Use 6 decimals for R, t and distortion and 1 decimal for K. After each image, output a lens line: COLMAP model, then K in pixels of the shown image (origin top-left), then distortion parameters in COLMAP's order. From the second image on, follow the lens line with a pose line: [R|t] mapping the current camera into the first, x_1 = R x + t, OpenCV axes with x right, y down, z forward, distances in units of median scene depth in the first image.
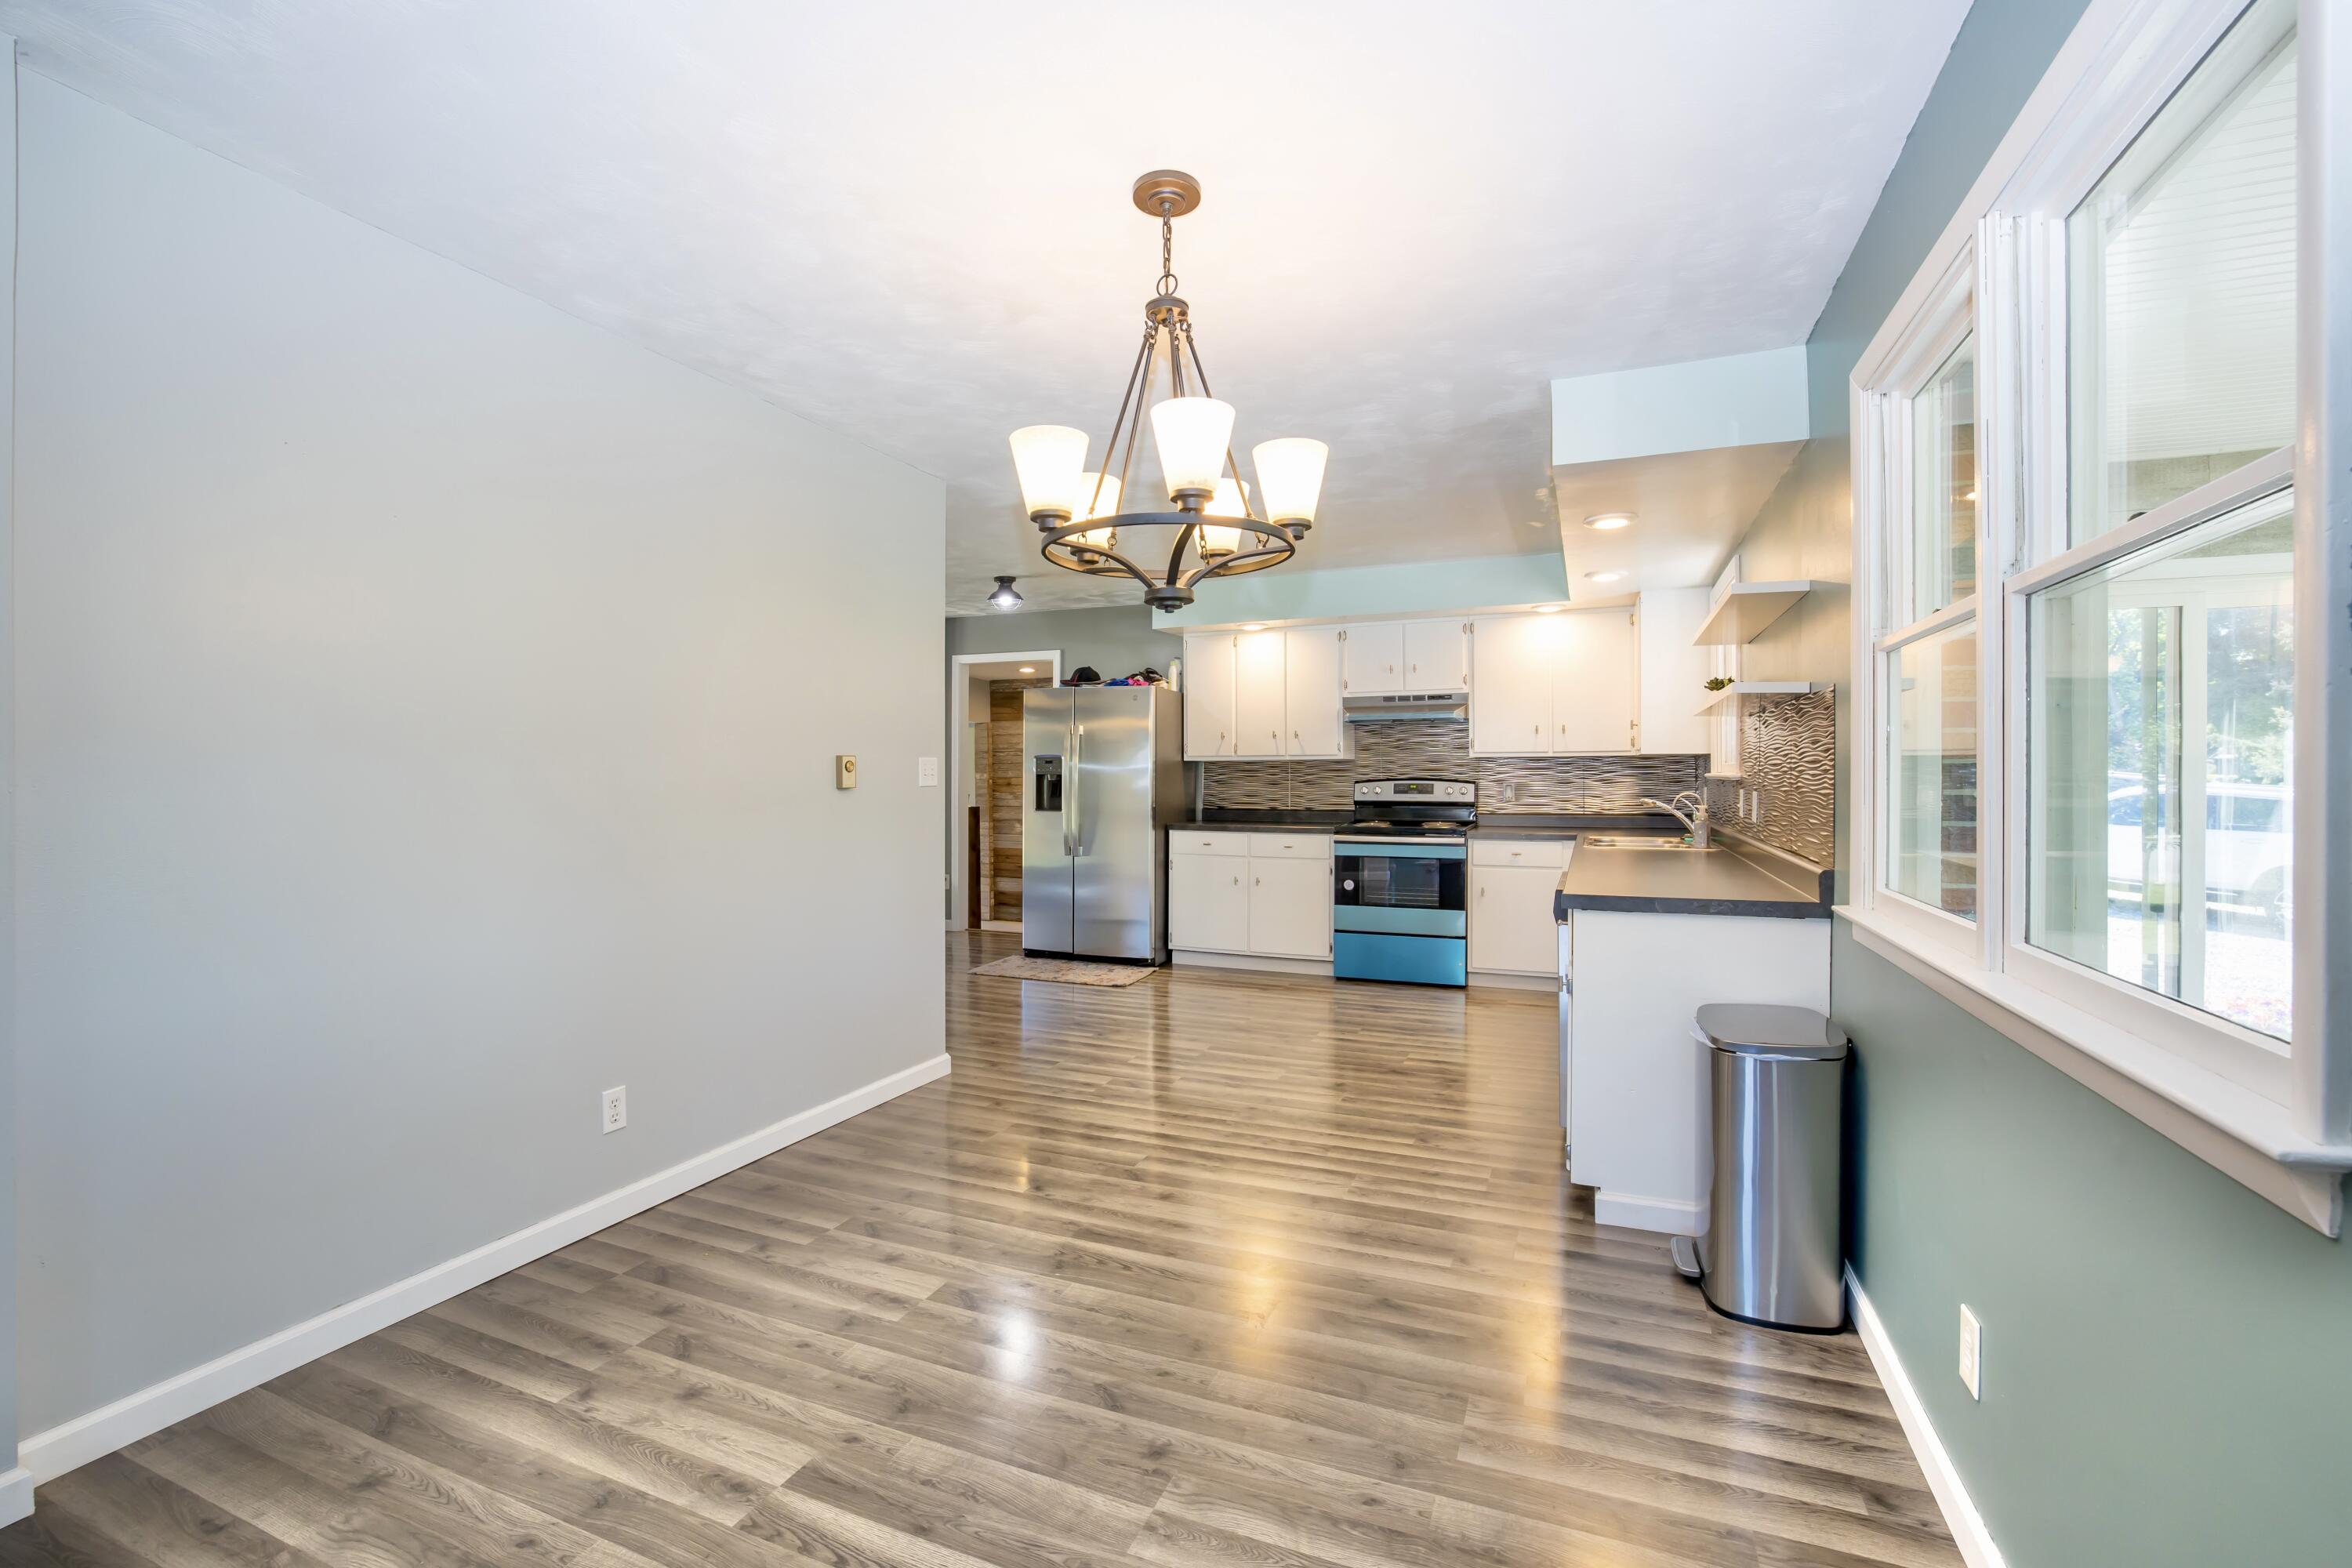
lens RADIAL K [[1009.4, 0, 1168.1], [0, 1009.4, 775.5], [0, 0, 1]] dist [-0.037791, 0.008322]
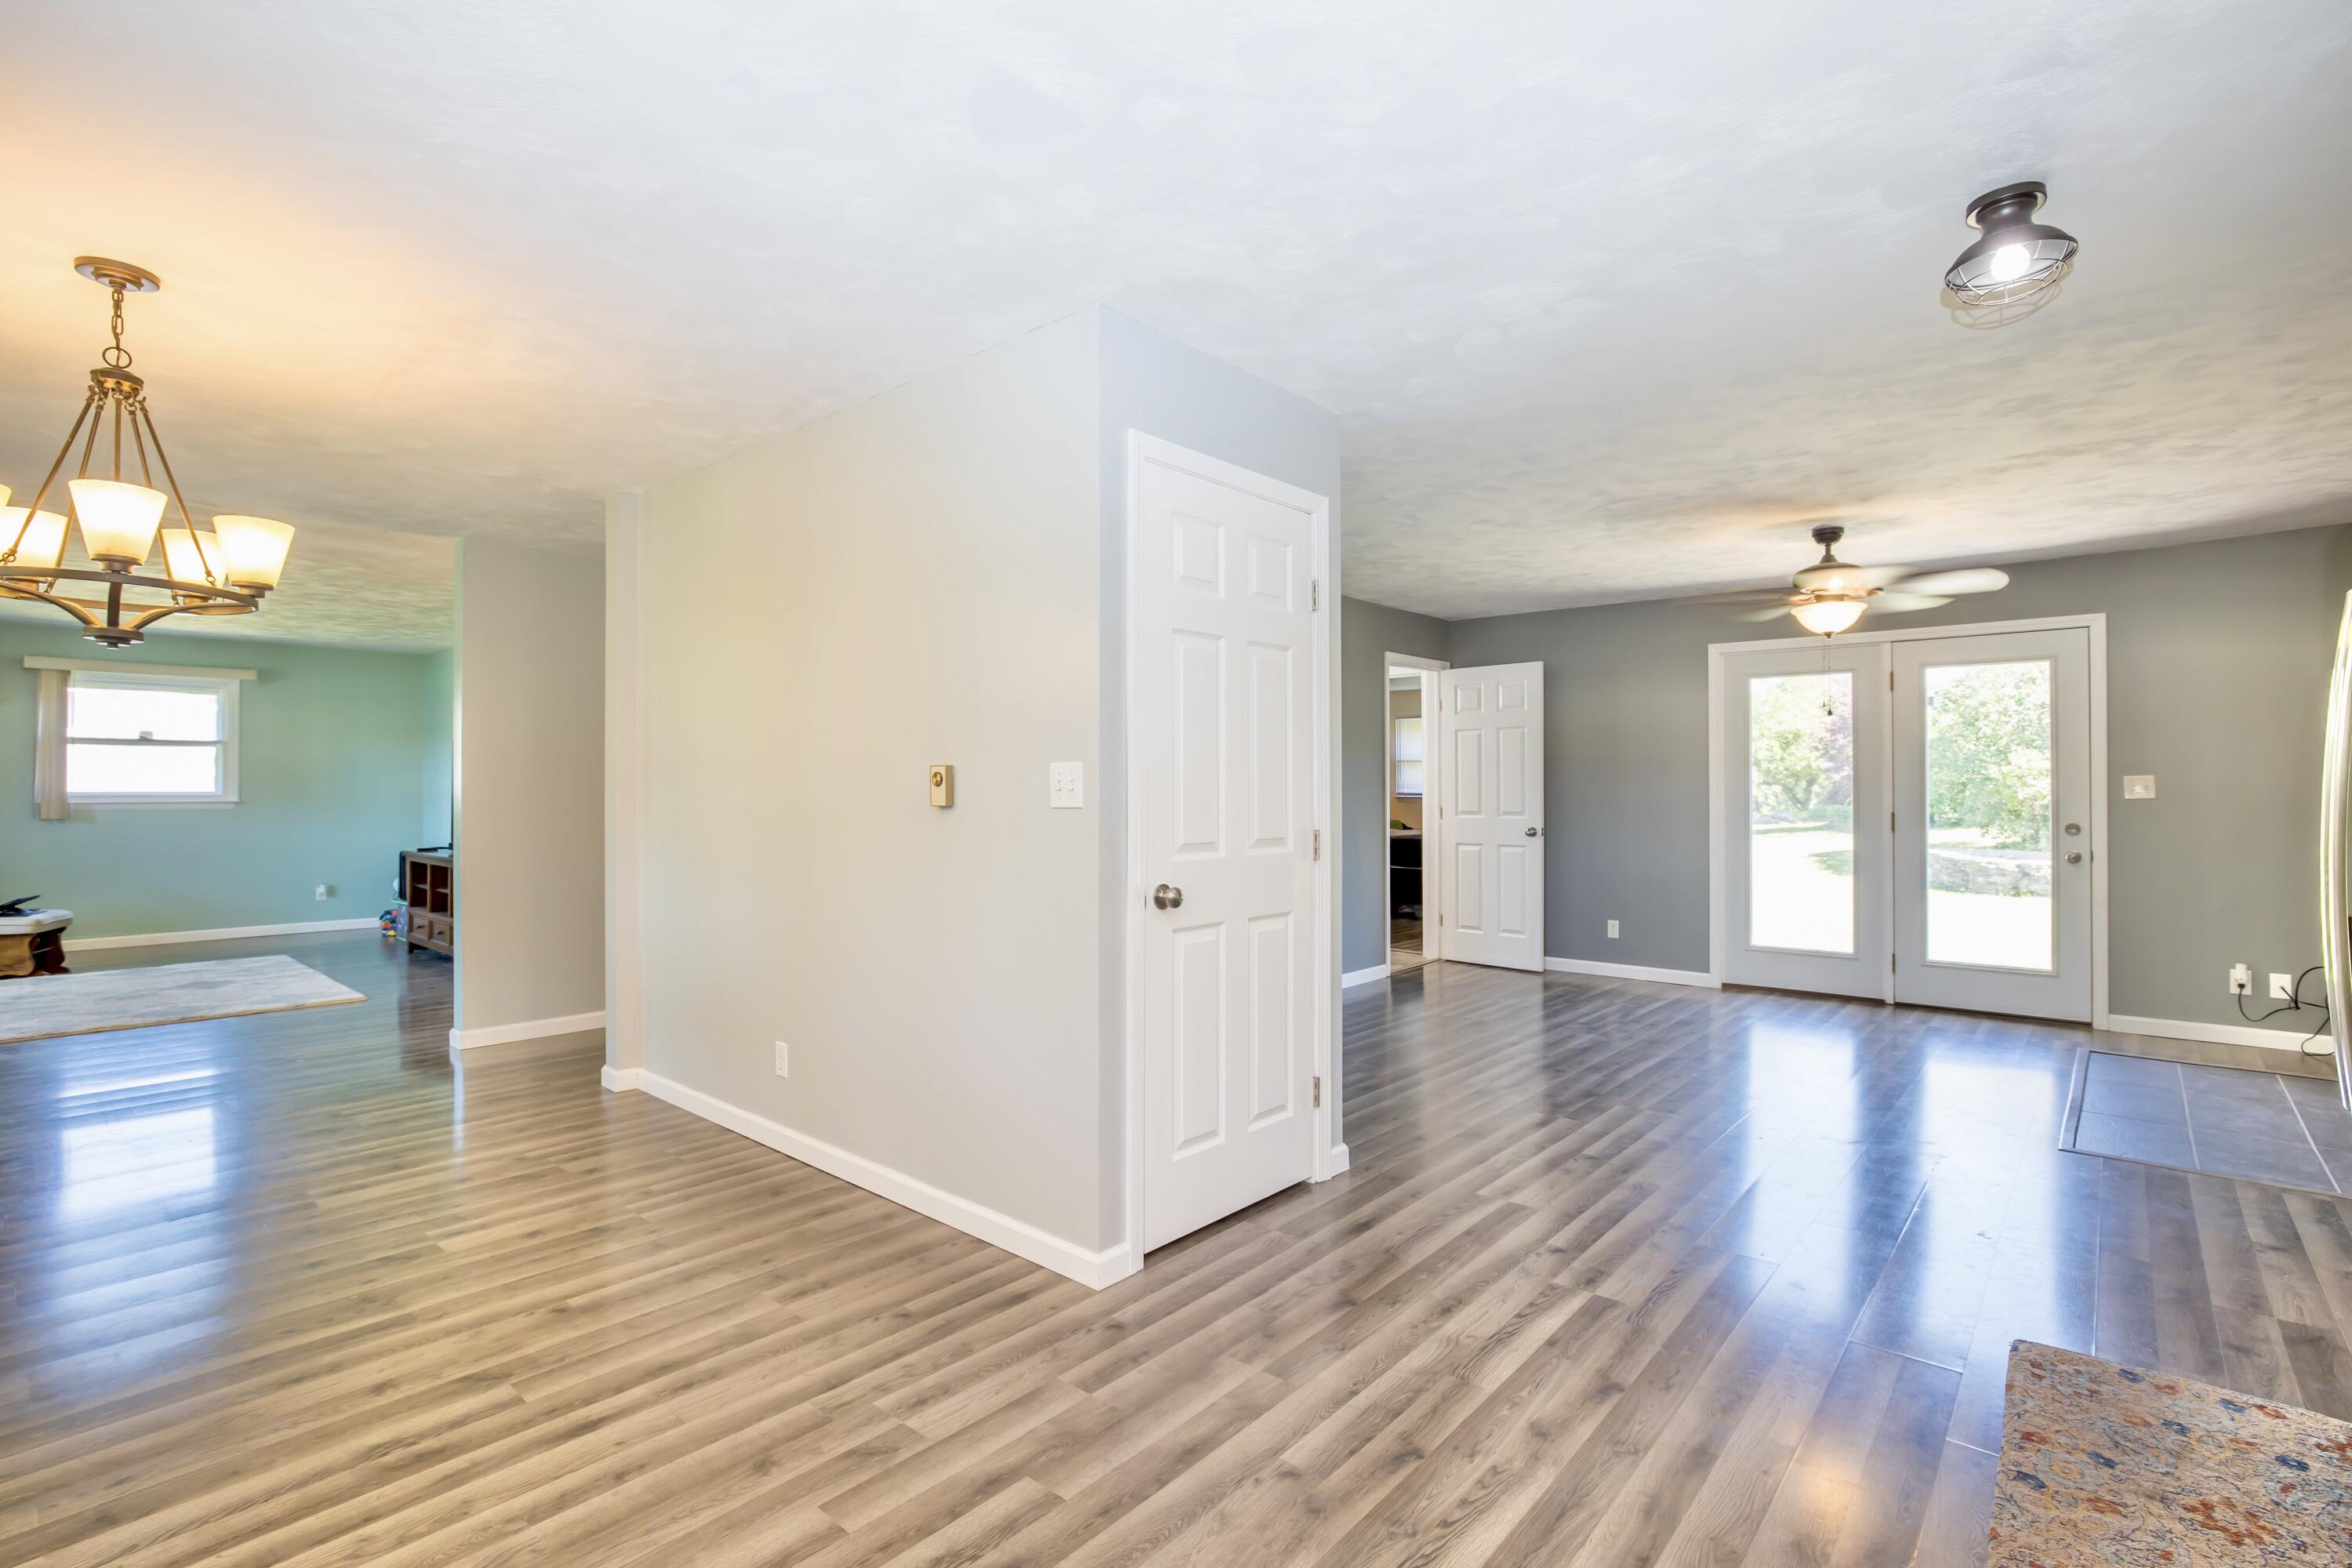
lens RADIAL K [[1090.6, 0, 1165.2], [0, 1090.6, 787.7], [0, 0, 1]] dist [0.000300, 0.002539]
pose [[-0.320609, -0.009184, -0.947167, 0.471040], [-0.006497, 0.999951, -0.007496, 0.002216], [0.947189, 0.003750, -0.320653, 1.514392]]
